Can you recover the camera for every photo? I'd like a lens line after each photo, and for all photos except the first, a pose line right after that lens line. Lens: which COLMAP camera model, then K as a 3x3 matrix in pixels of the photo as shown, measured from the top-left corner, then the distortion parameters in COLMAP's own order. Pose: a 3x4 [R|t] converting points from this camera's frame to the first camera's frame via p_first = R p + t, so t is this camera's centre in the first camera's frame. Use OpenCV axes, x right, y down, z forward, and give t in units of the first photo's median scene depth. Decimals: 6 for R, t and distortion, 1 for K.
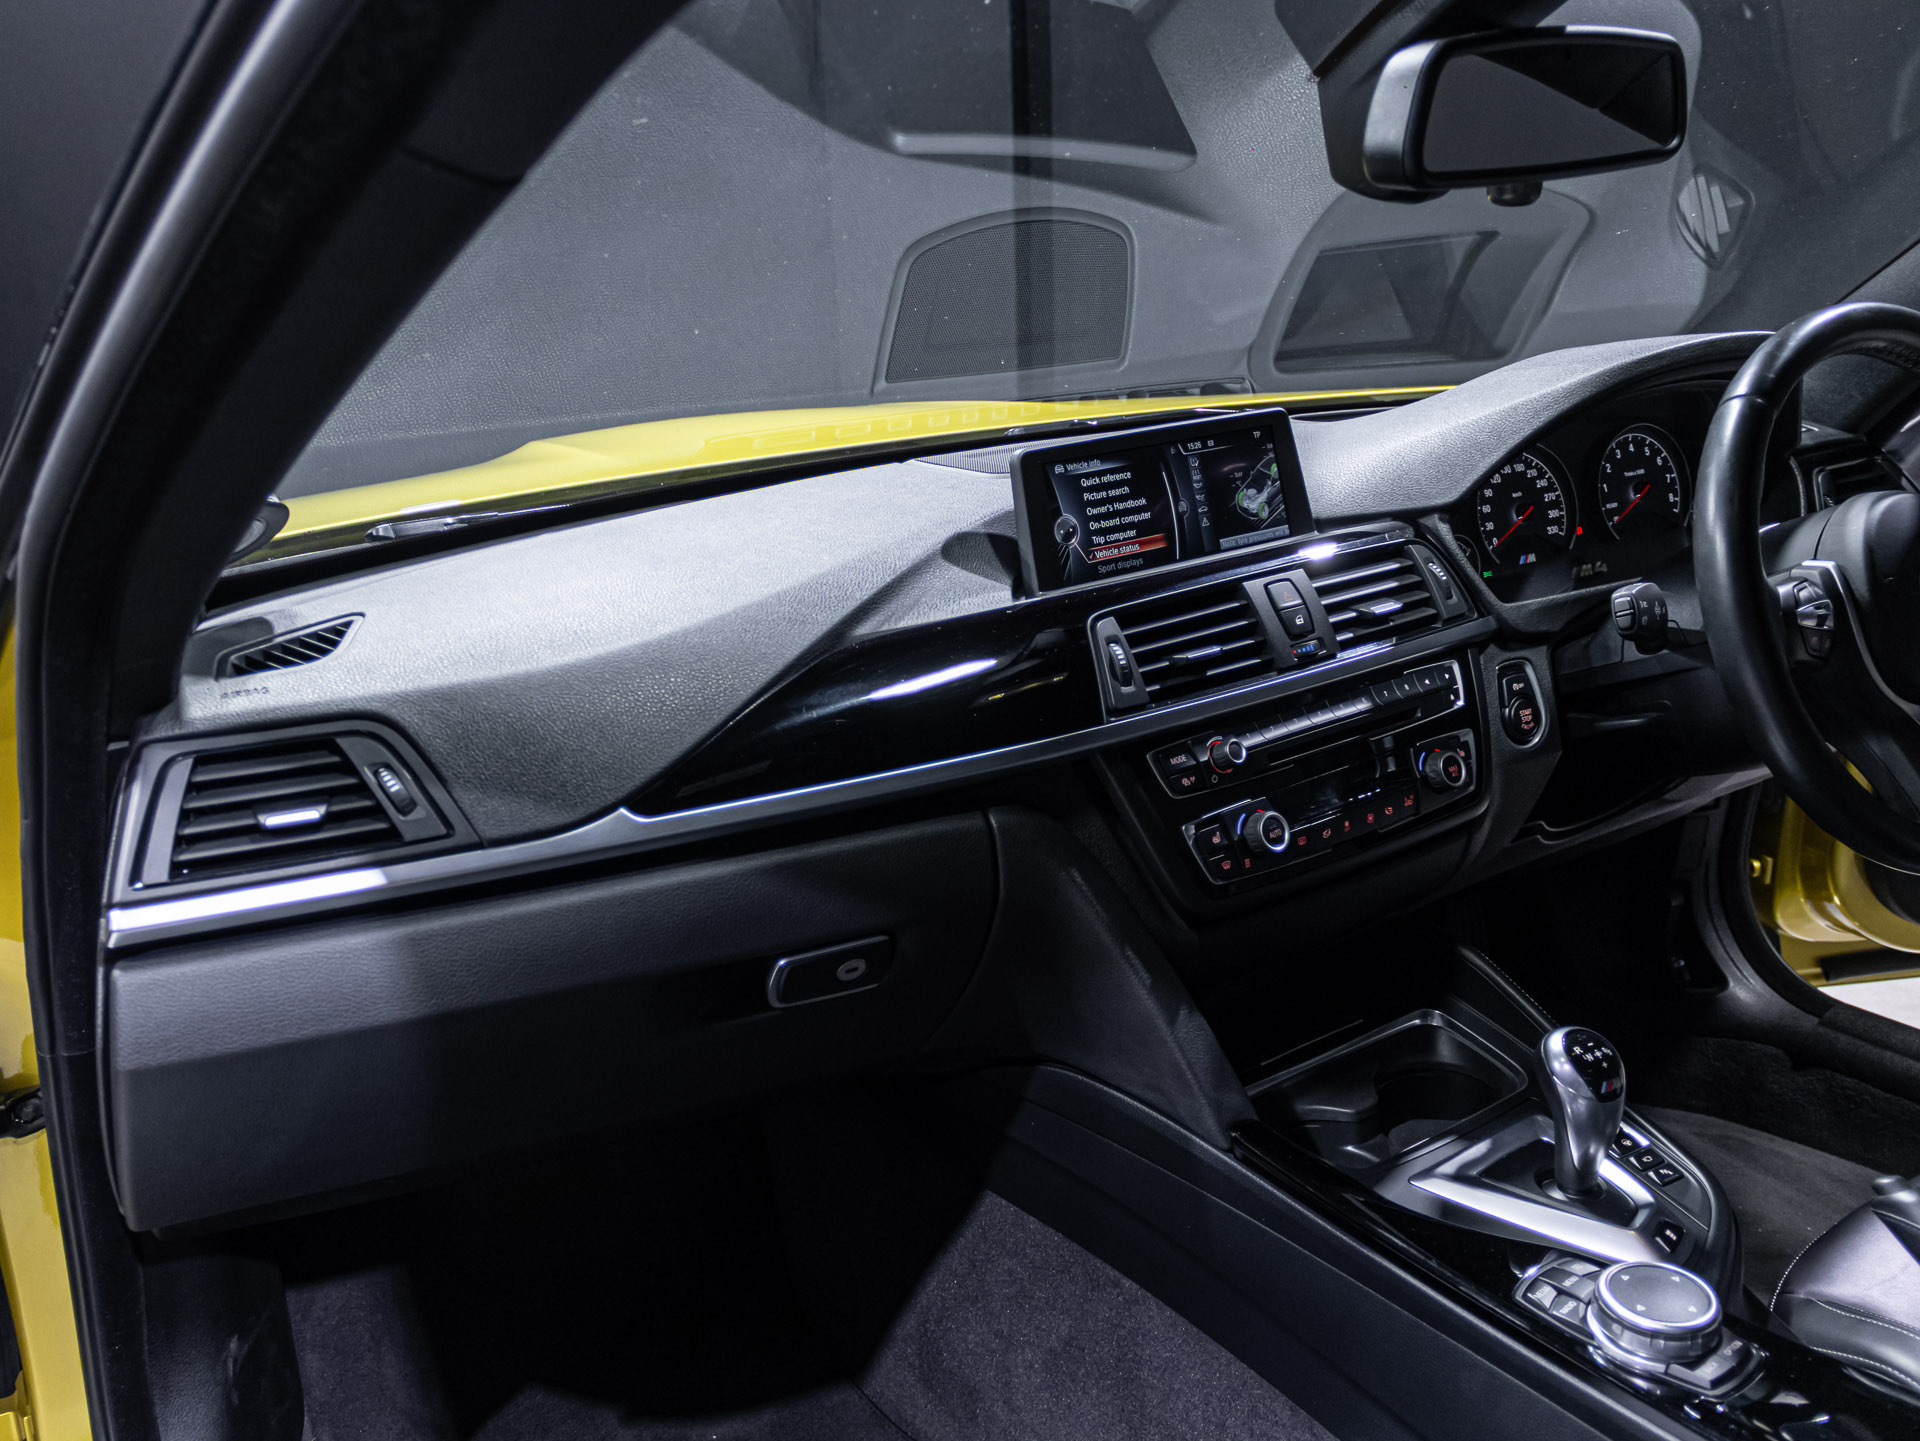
lens RADIAL K [[1619.8, 0, 887.2], [0, 1619.8, 719.8], [0, 0, 1]] dist [0.015852, -0.051200]
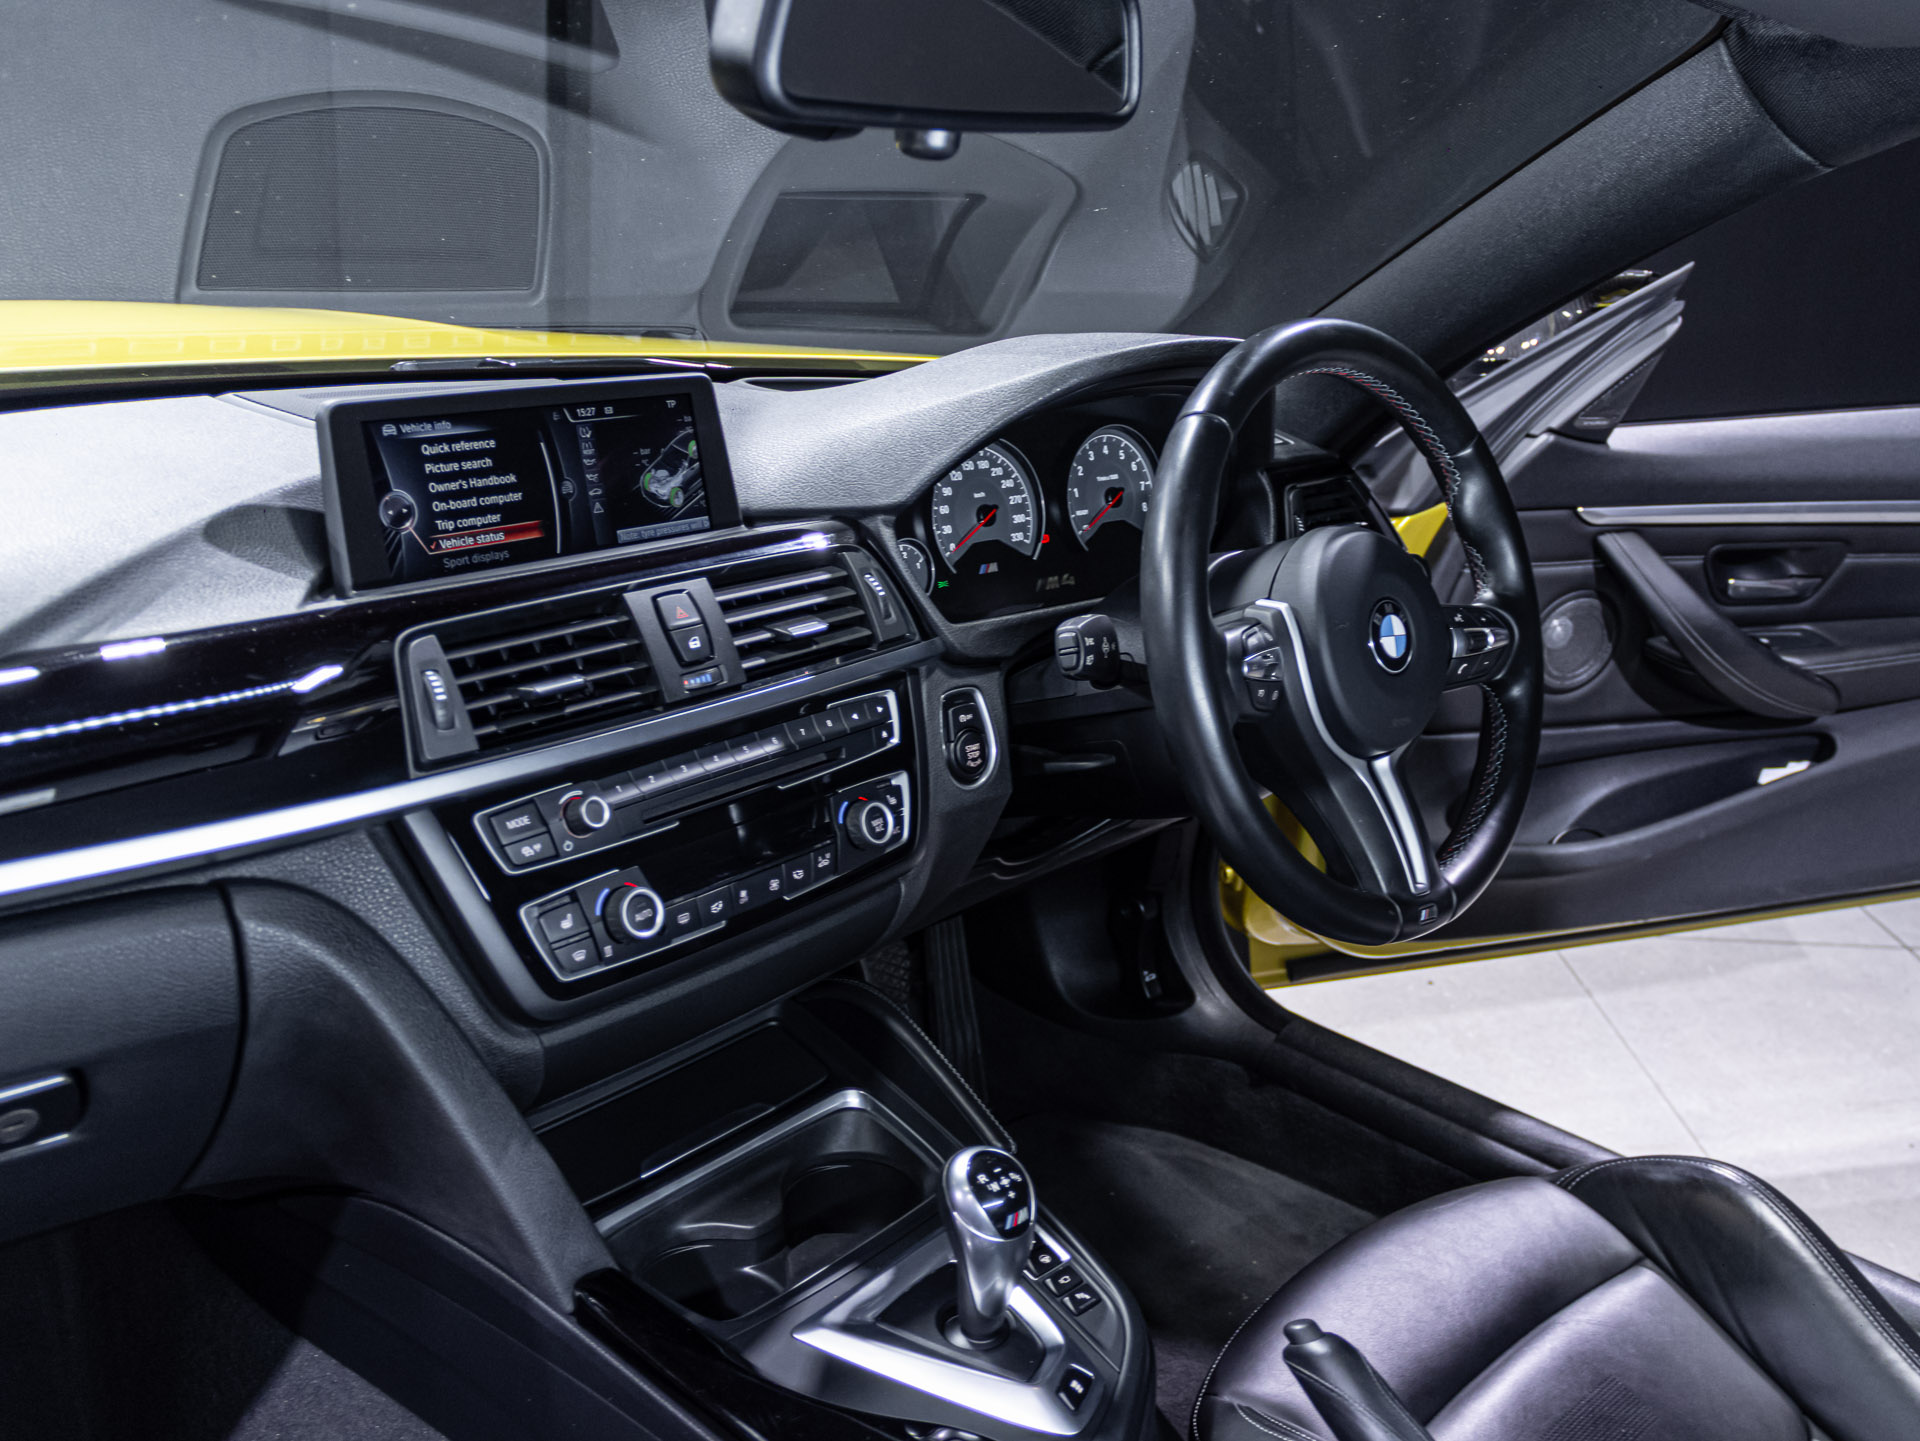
lens RADIAL K [[1742.2, 0, 960.0], [0, 1742.2, 720.5], [0, 0, 1]] dist [-0.000307, 0.001325]
pose [[0.946607, 0.030611, 0.320932, 0.091938], [-0.038674, 0.999075, 0.018776, -0.039795], [-0.320061, -0.030185, 0.946916, 0.120784]]
